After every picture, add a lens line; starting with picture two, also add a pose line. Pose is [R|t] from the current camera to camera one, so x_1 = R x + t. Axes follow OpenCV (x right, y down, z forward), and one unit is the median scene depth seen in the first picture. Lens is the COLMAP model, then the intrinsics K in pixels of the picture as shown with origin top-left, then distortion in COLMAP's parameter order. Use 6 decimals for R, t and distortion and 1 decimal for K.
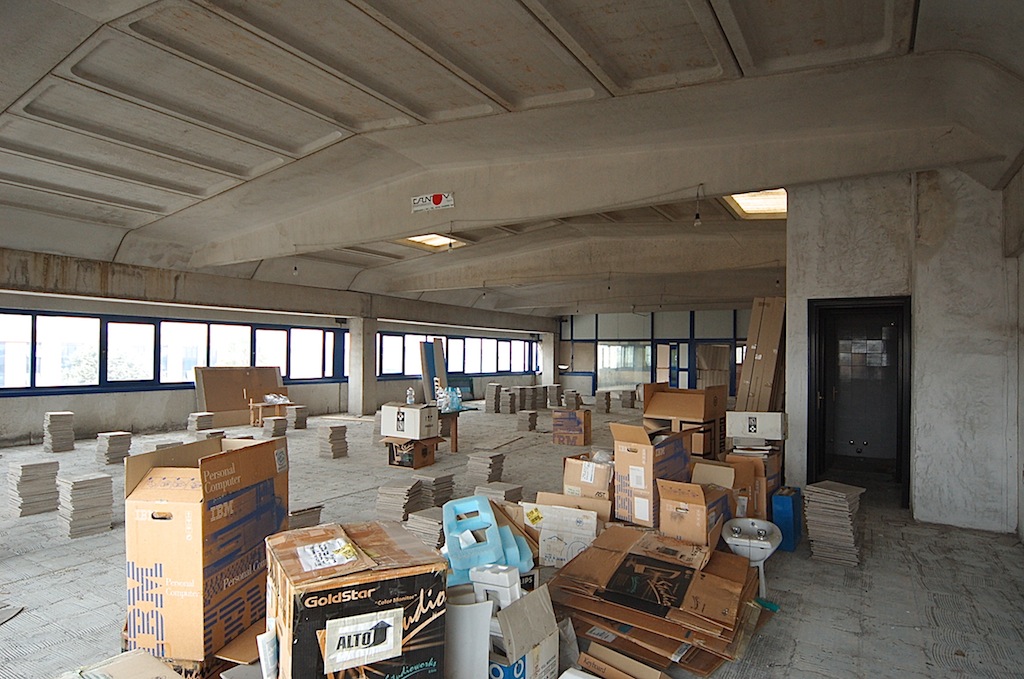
lens RADIAL K [[572.5, 0, 512.2], [0, 572.5, 340.5], [0, 0, 1]] dist [-0.015153, 0.000431]
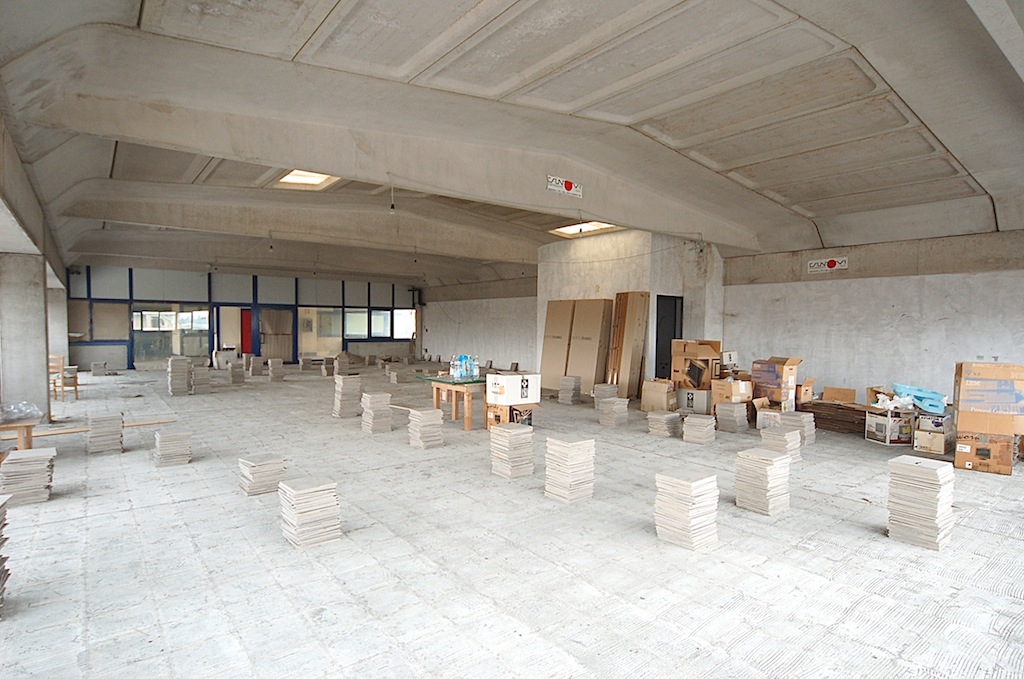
lens RADIAL K [[542.4, 0, 500.8], [0, 542.4, 341.1], [0, 0, 1]] dist [-0.016733, 0.001506]
pose [[0.348357, -0.033386, 0.936767, -0.494651], [-0.031919, 0.998363, 0.047451, 0.004820], [-0.936818, -0.046431, 0.346721, 0.309550]]
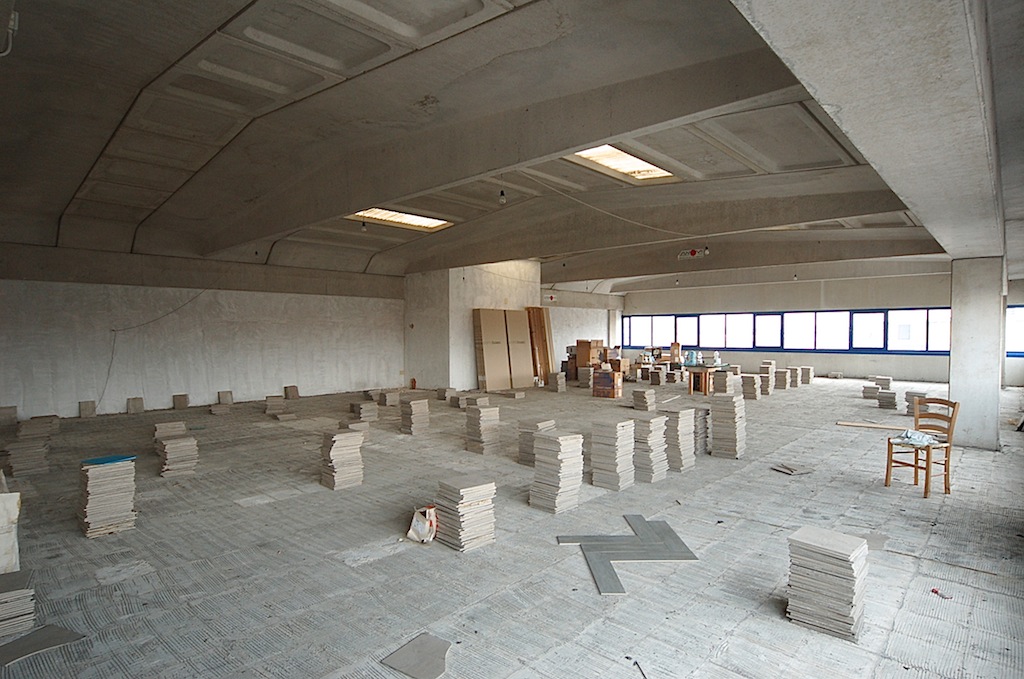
lens RADIAL K [[542.4, 0, 501.6], [0, 542.4, 341.4], [0, 0, 1]] dist [-0.016733, 0.001506]
pose [[-0.979762, -0.010769, 0.199875, 0.053399], [-0.012032, 0.999915, -0.005106, 0.034345], [-0.199803, -0.007408, -0.979808, 1.287646]]
